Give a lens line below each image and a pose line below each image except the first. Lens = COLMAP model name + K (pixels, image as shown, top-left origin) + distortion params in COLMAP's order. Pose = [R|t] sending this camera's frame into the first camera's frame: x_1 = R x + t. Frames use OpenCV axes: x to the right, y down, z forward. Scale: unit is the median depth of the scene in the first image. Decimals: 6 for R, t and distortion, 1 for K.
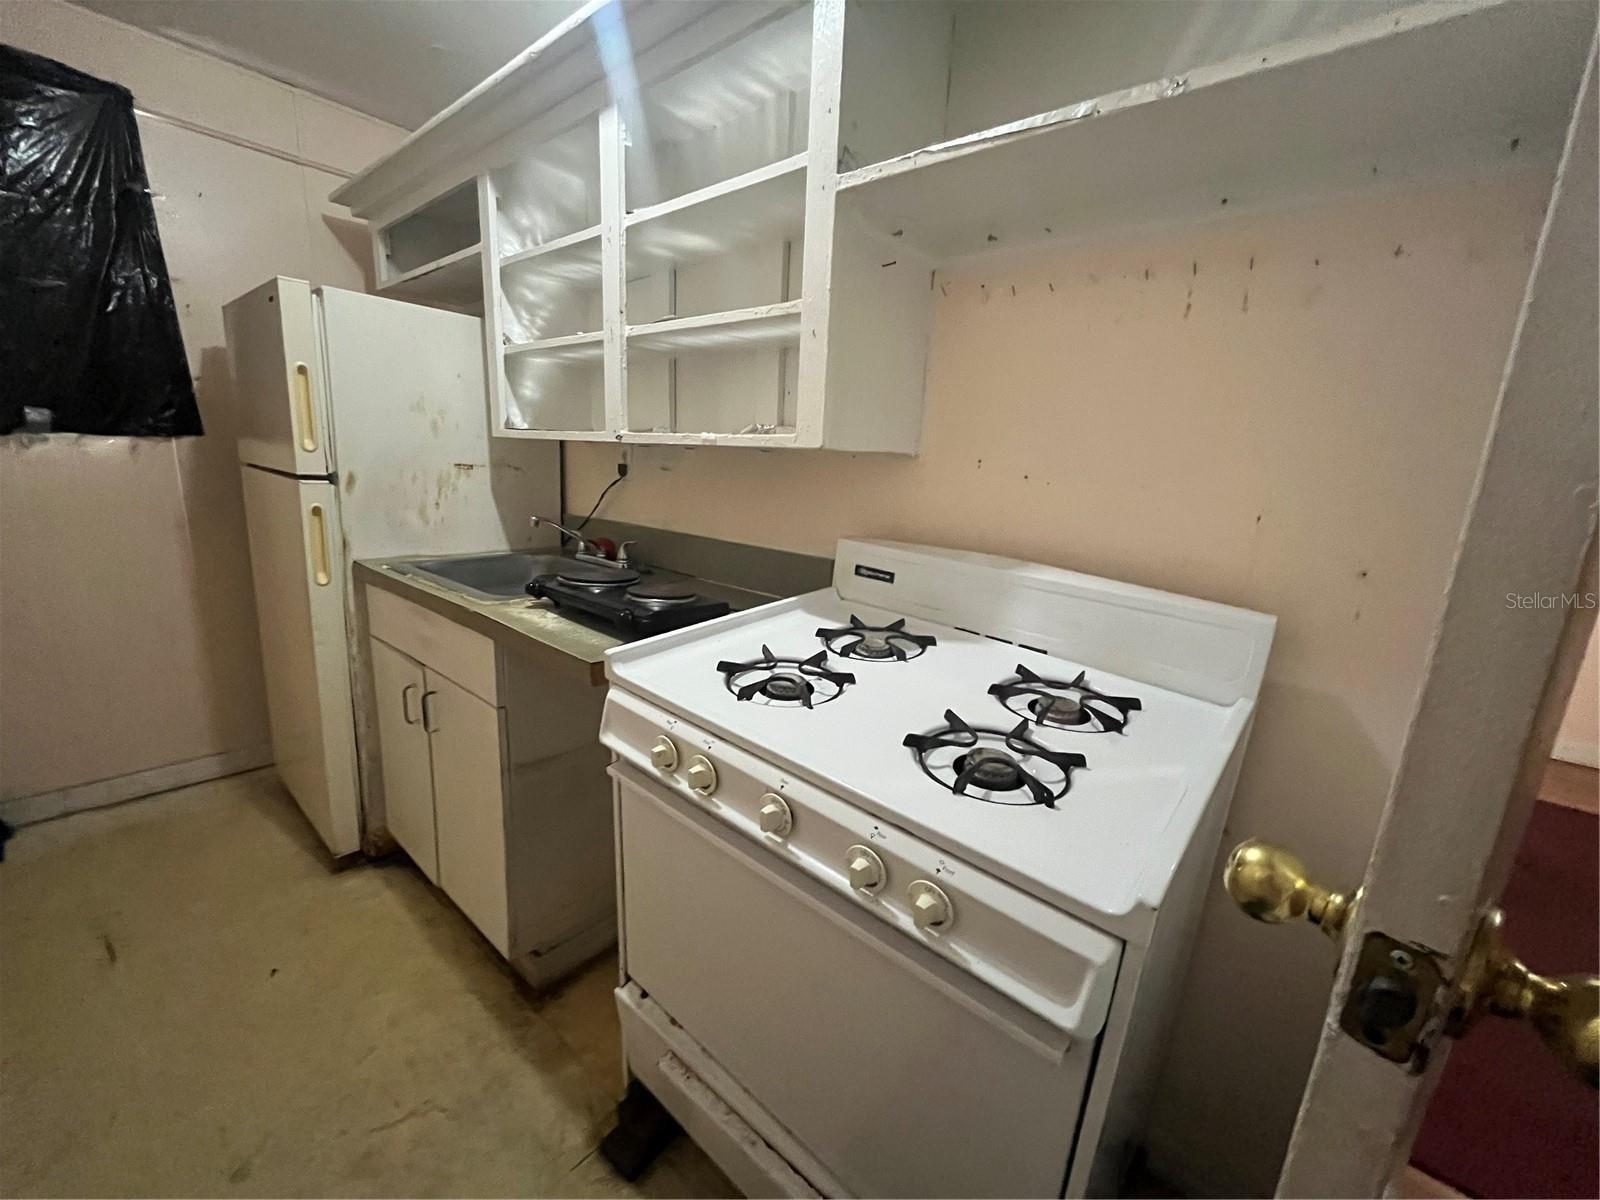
lens RADIAL K [[644.9, 0, 805.9], [0, 644.9, 602.8], [0, 0, 1]] dist [-0.002977, 0.000150]
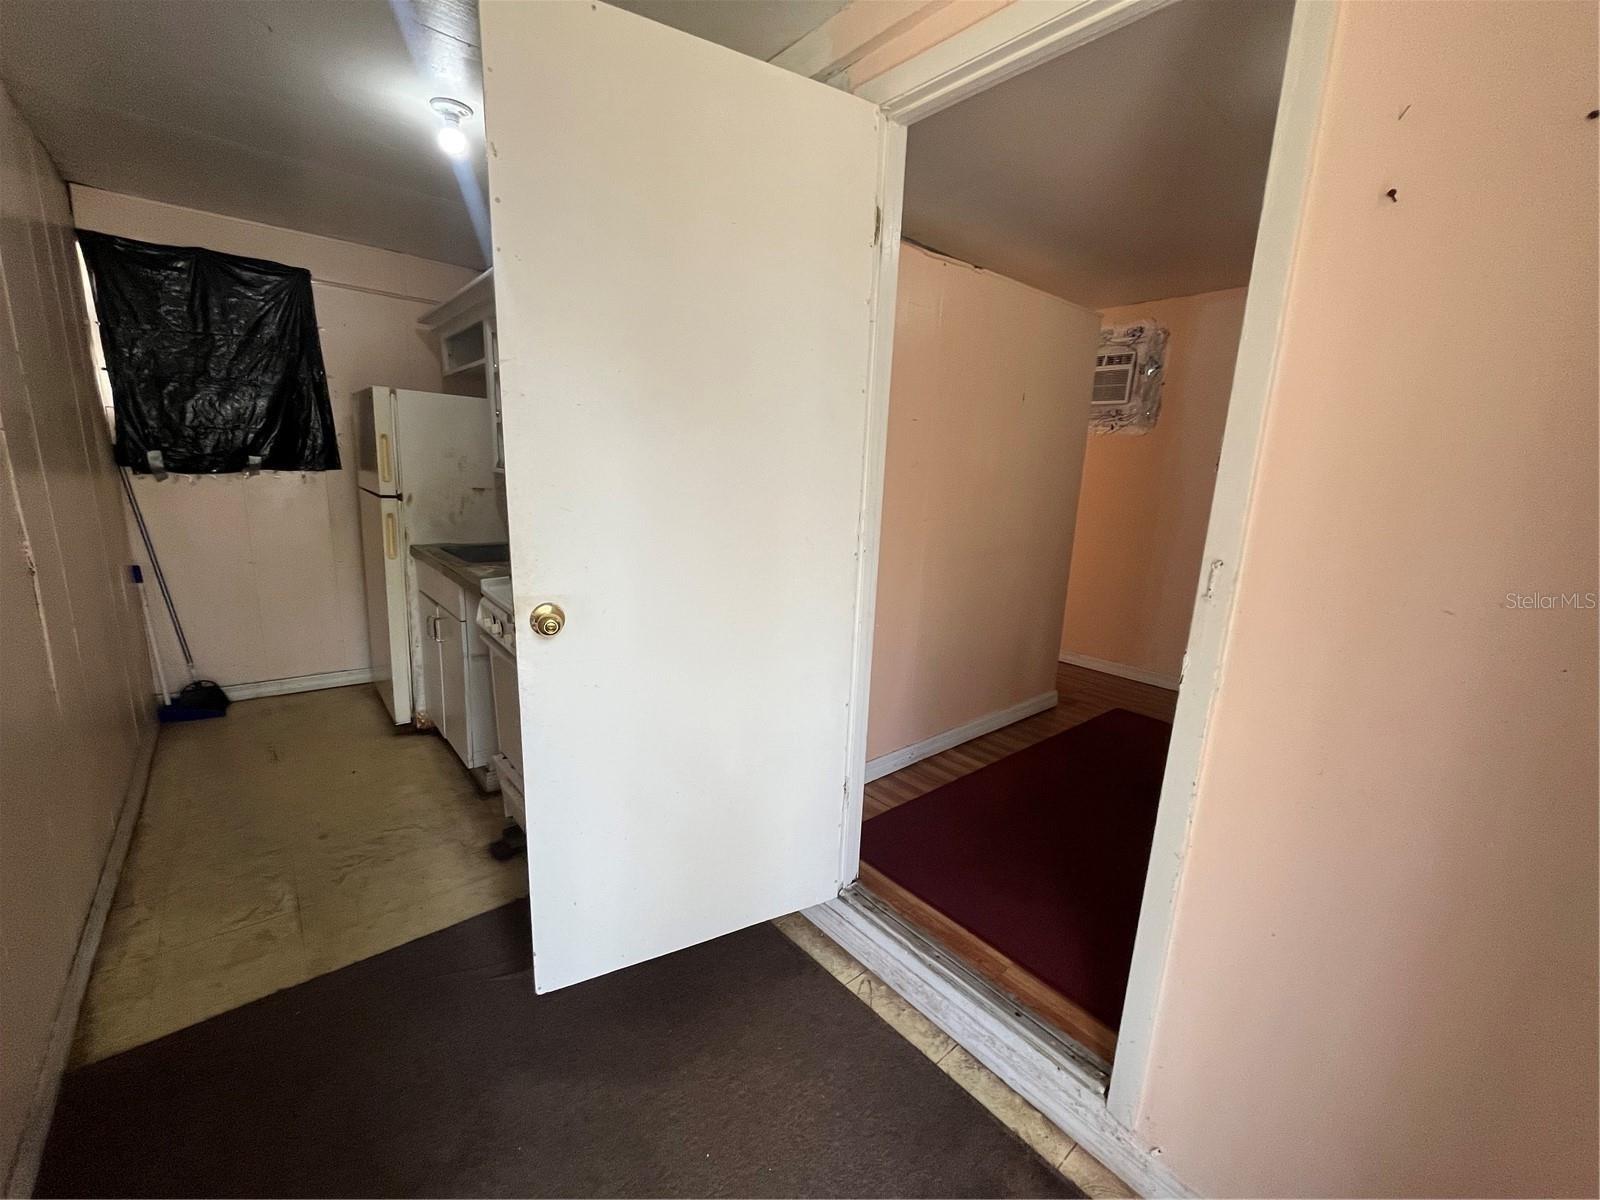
lens RADIAL K [[644.9, 0, 805.9], [0, 644.9, 602.8], [0, 0, 1]] dist [-0.002977, 0.000150]
pose [[0.987841, 0.028406, -0.152853, 0.696697], [-0.031624, 0.999326, -0.018666, 0.100695], [0.152219, 0.023273, 0.988073, -0.607279]]
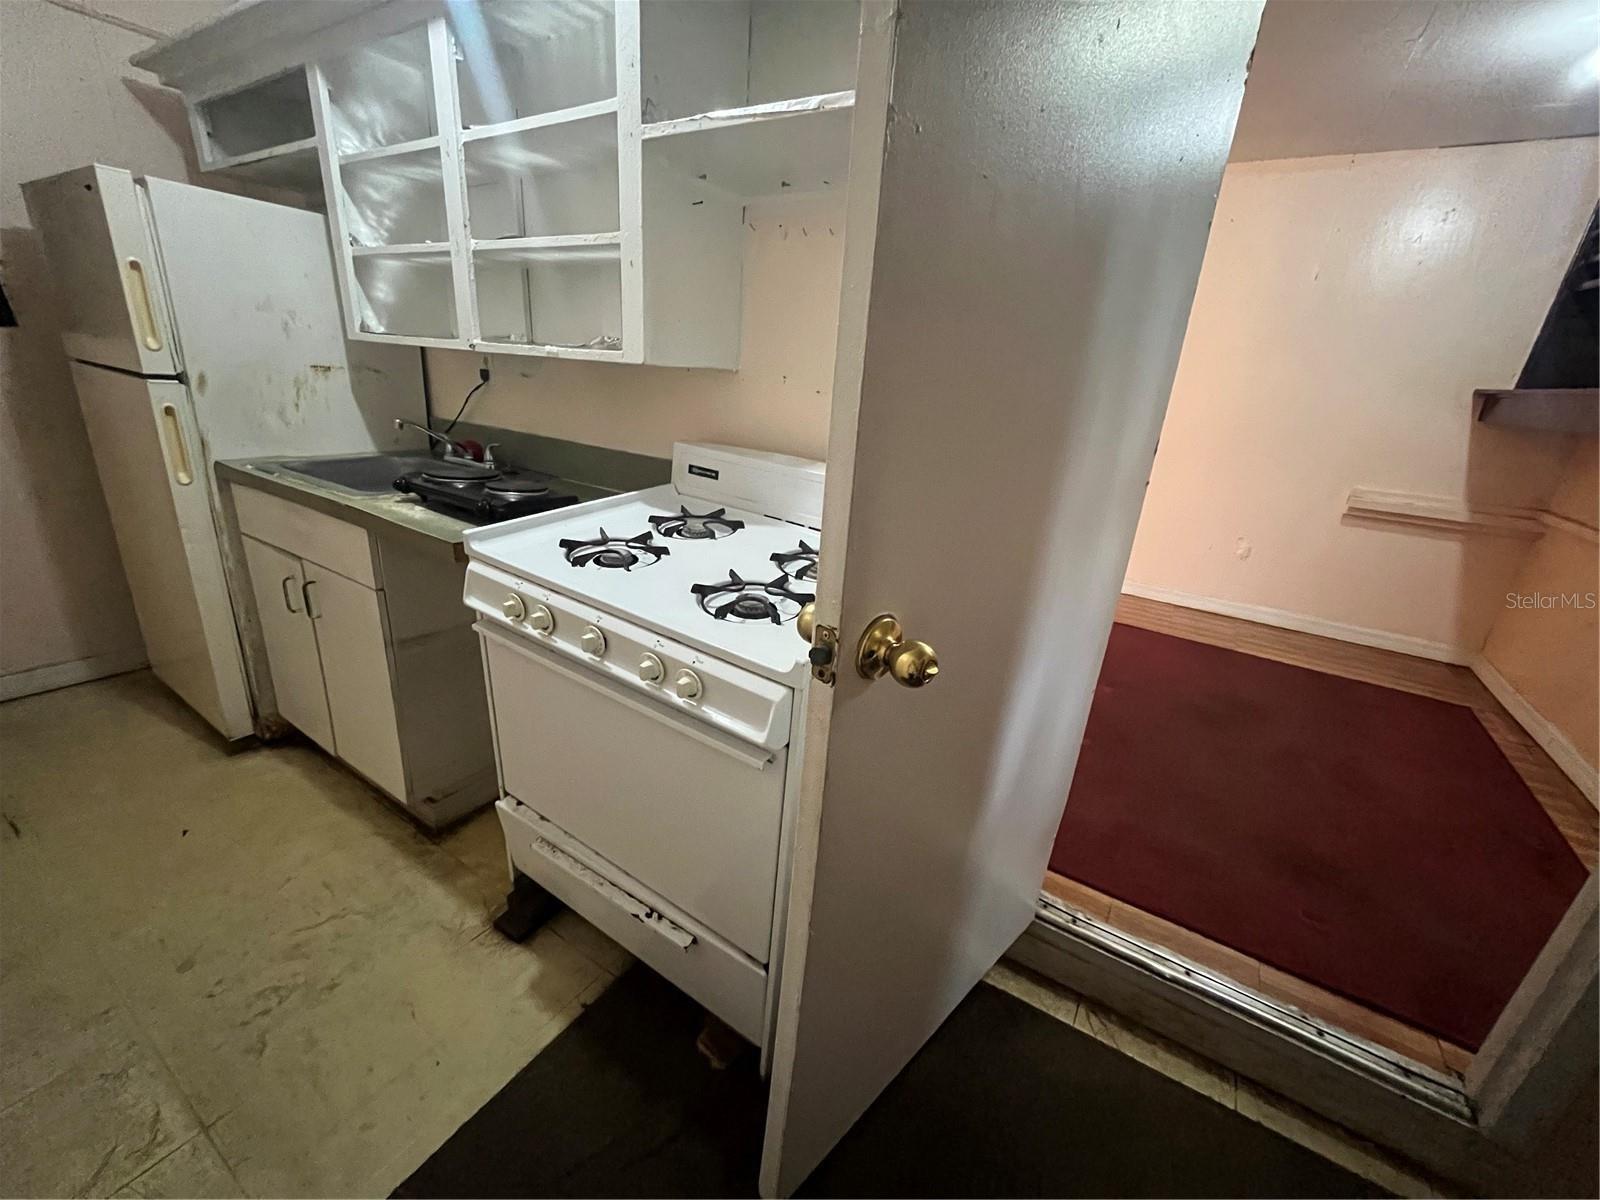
lens RADIAL K [[644.9, 0, 805.9], [0, 644.9, 602.8], [0, 0, 1]] dist [-0.002977, 0.000150]
pose [[0.990265, -0.024096, 0.137095, 0.108823], [0.005269, 0.990686, 0.136061, 0.029768], [-0.139097, -0.134014, 0.981169, -0.210606]]
